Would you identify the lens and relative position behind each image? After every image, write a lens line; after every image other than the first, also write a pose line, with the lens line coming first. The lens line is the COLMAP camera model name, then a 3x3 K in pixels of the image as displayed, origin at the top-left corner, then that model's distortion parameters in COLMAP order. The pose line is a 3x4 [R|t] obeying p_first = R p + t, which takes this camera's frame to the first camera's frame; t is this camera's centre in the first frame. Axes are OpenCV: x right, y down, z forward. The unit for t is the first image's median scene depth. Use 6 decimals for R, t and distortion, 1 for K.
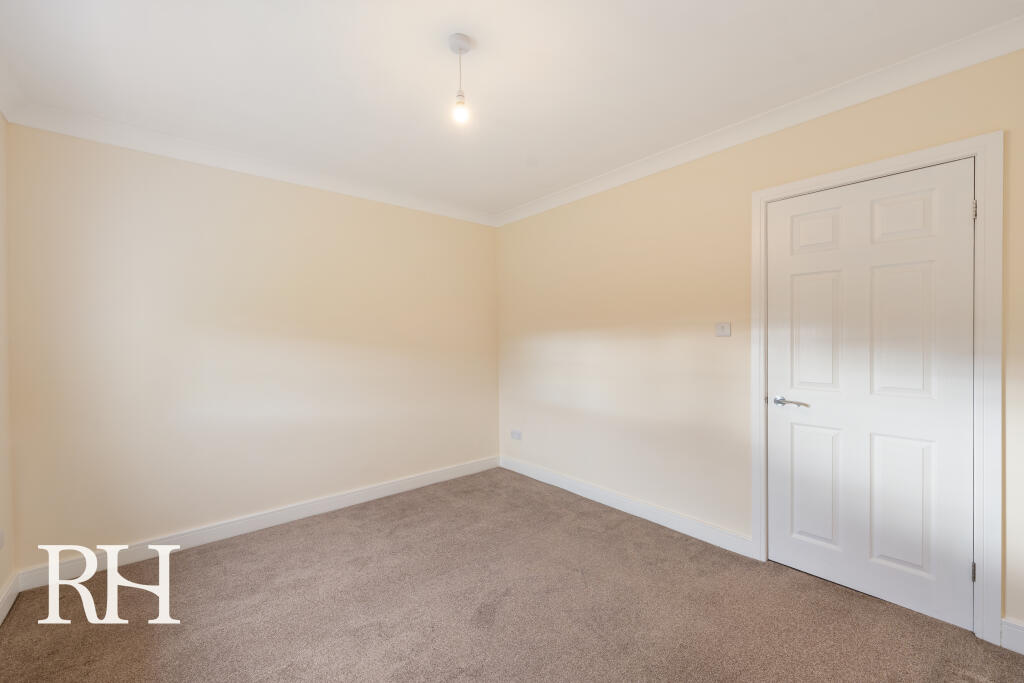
lens RADIAL K [[404.8, 0, 512.0], [0, 404.8, 341.5], [0, 0, 1]] dist [0.000342, 0.000037]
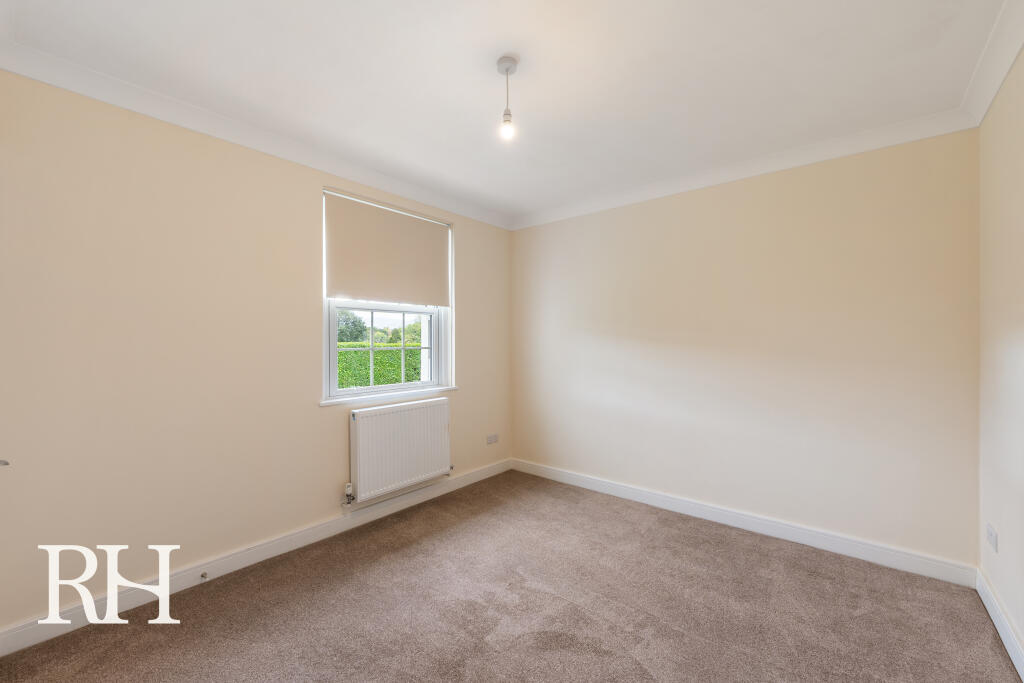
lens RADIAL K [[420.7, 0, 512.7], [0, 420.7, 330.2], [0, 0, 1]] dist [-0.001009, -0.000189]
pose [[0.175132, -0.015742, -0.984419, 0.595313], [-0.004636, 0.999848, -0.016814, -0.006726], [0.984534, 0.007508, 0.175033, 0.504659]]
